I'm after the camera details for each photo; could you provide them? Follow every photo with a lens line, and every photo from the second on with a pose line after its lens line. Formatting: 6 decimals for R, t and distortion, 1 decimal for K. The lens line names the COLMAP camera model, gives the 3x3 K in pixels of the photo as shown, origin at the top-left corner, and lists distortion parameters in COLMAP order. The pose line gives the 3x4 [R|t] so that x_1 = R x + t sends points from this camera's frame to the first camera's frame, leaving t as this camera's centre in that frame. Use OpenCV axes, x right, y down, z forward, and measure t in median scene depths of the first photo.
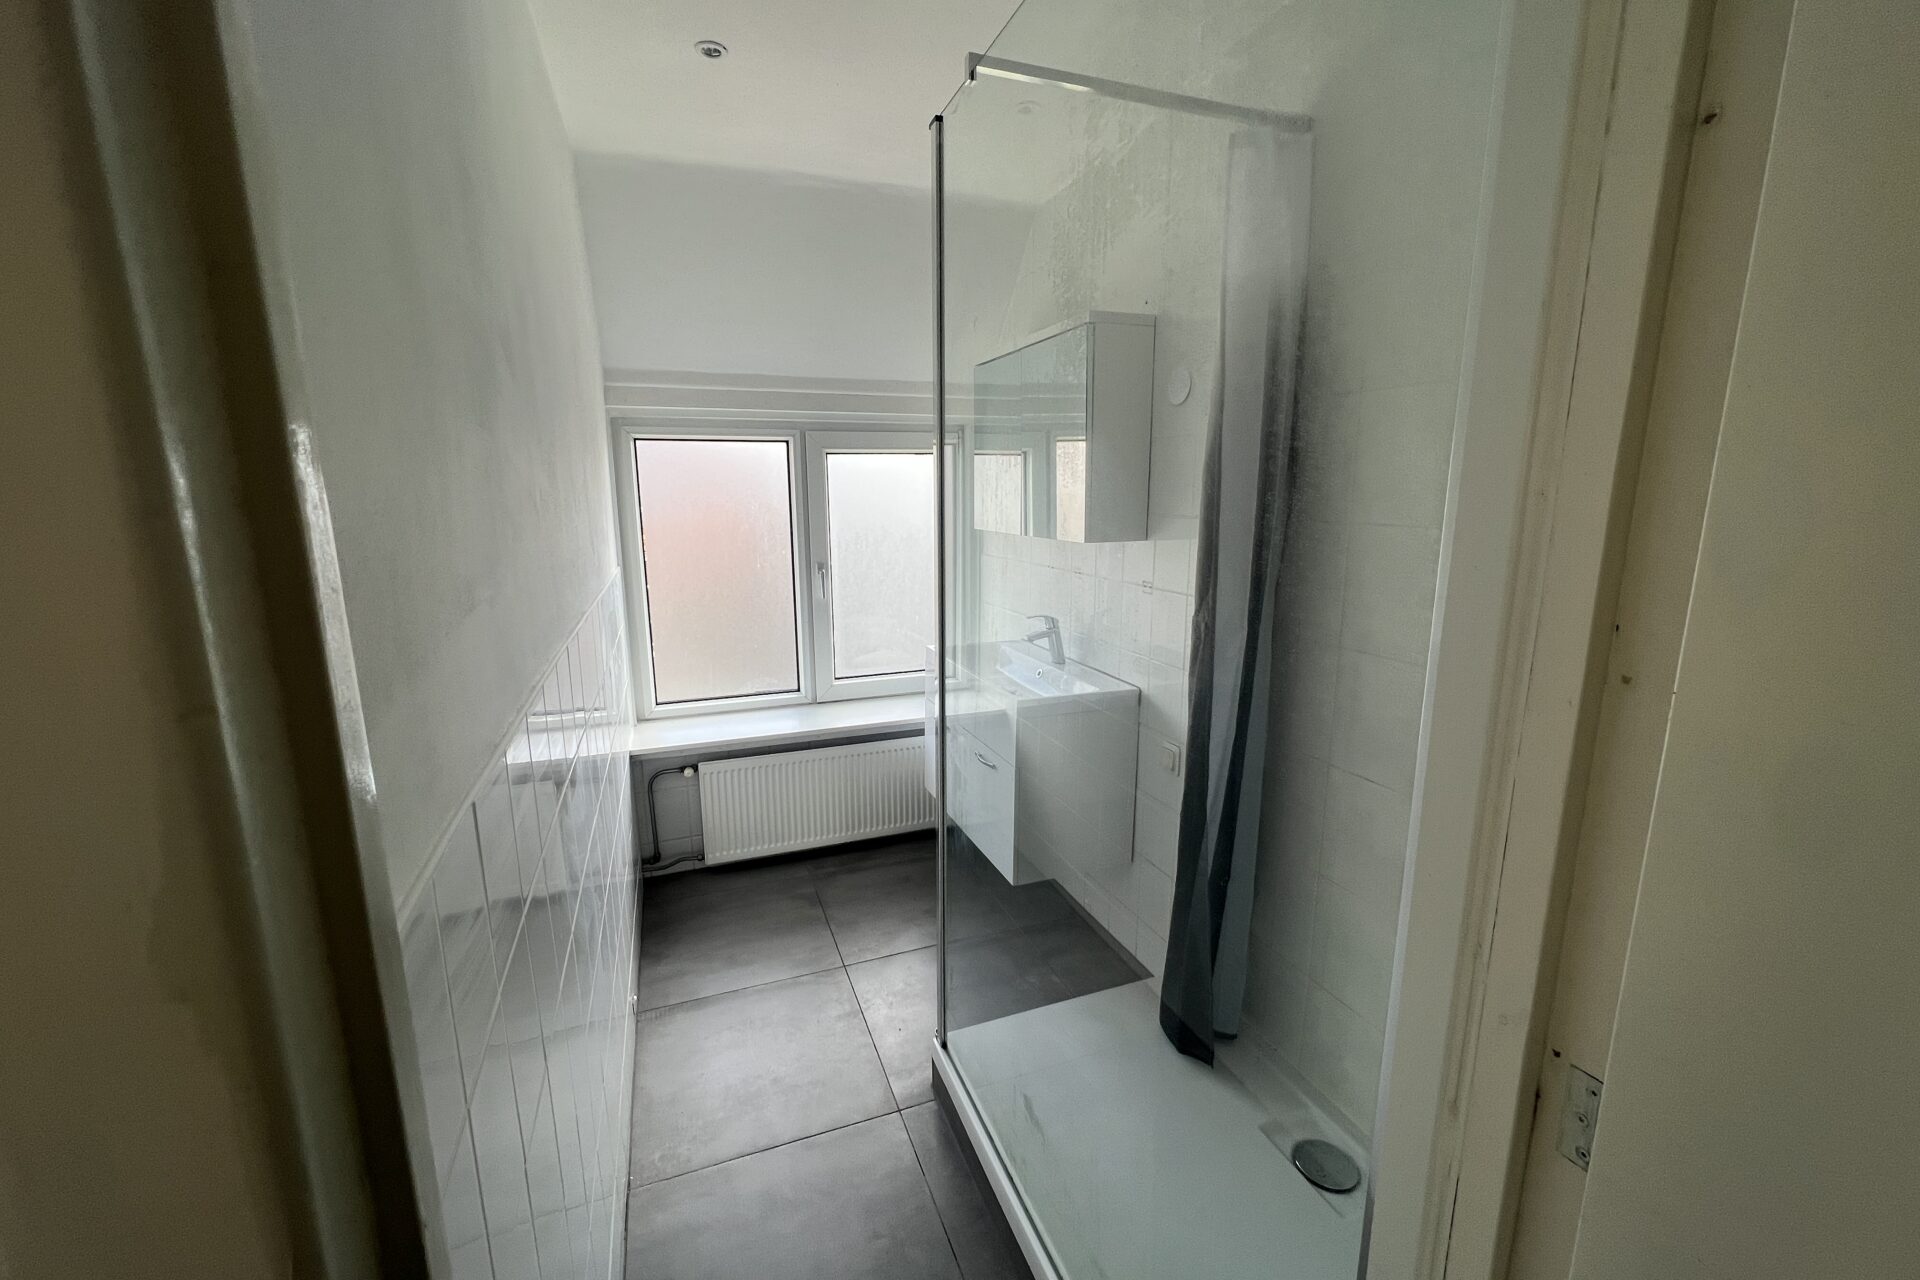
lens RADIAL K [[768.0, 0, 952.3], [0, 768.0, 637.8], [0, 0, 1]] dist [-0.005978, 0.001081]
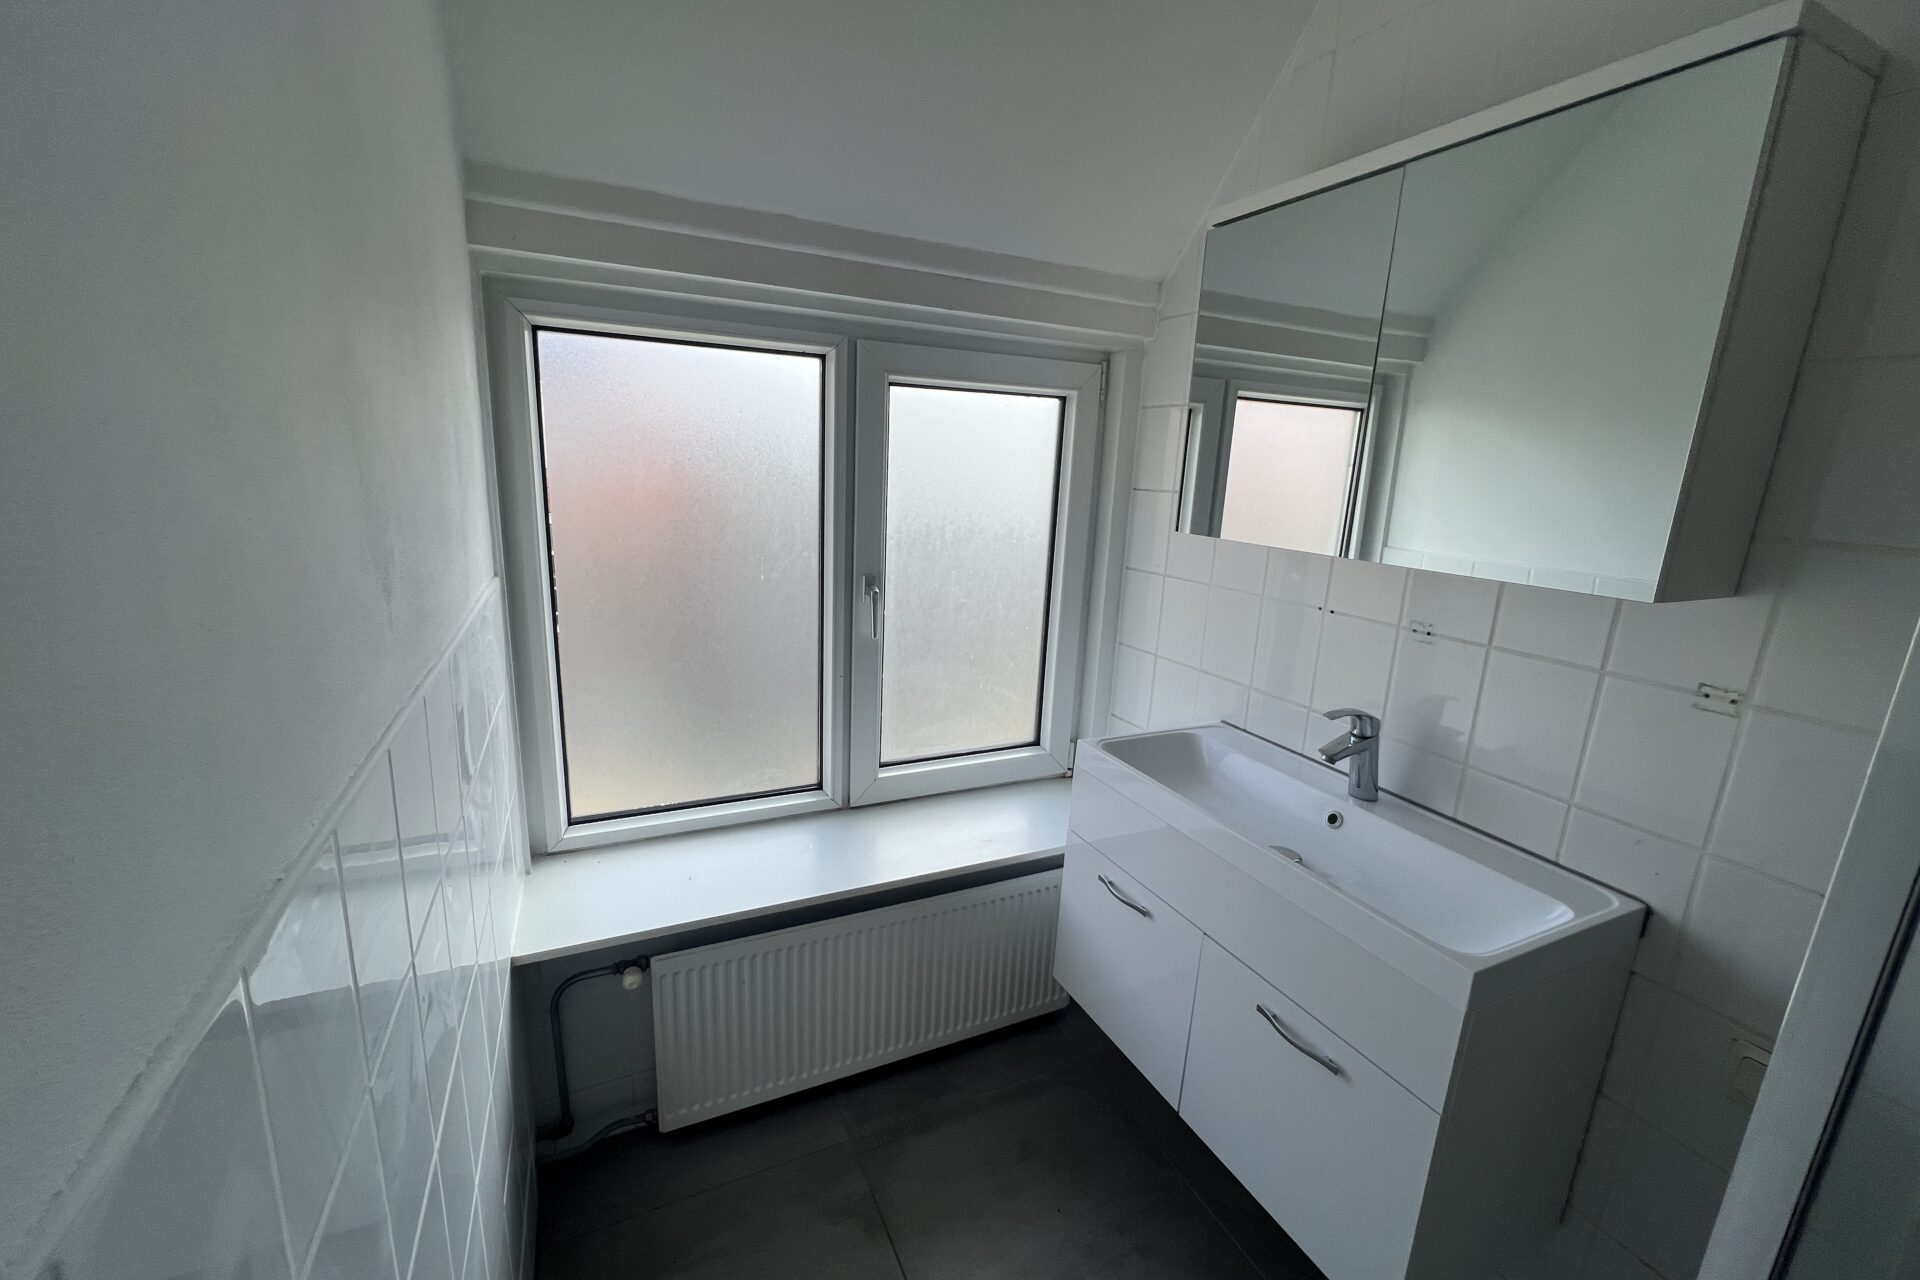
lens RADIAL K [[768.0, 0, 949.5], [0, 768.0, 632.7], [0, 0, 1]] dist [-0.005978, 0.001081]
pose [[0.995091, 0.028868, 0.094663, -0.180089], [-0.031754, 0.999071, 0.029123, -0.078698], [-0.093734, -0.031986, 0.995083, 0.456553]]
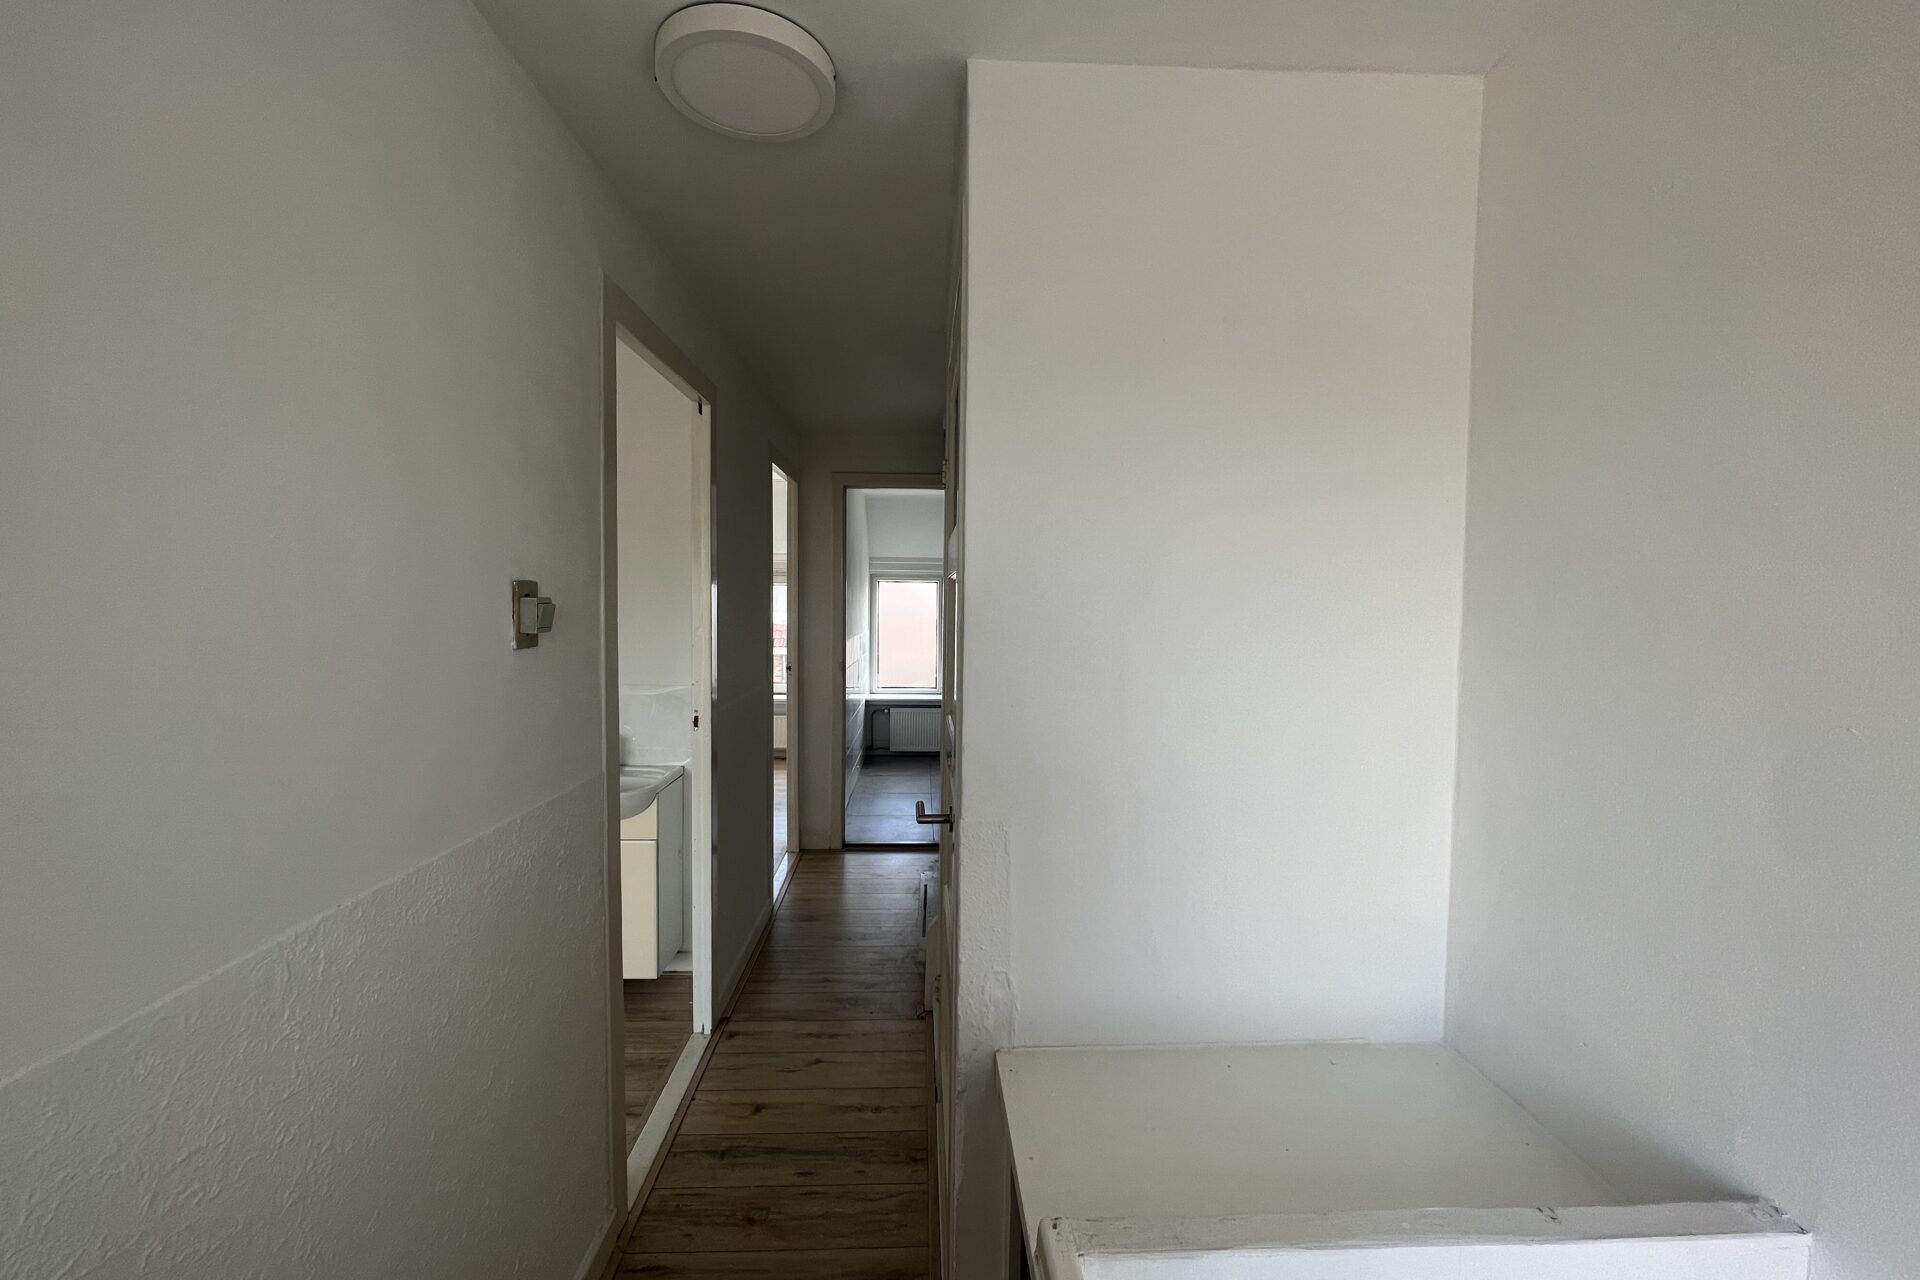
lens RADIAL K [[768.0, 0, 955.5], [0, 768.0, 640.9], [0, 0, 1]] dist [-0.005978, 0.001081]
pose [[0.947165, 0.014520, -0.320418, 0.655273], [-0.073199, 0.982398, -0.171860, 0.356956], [0.312283, 0.186234, 0.931556, -1.277843]]
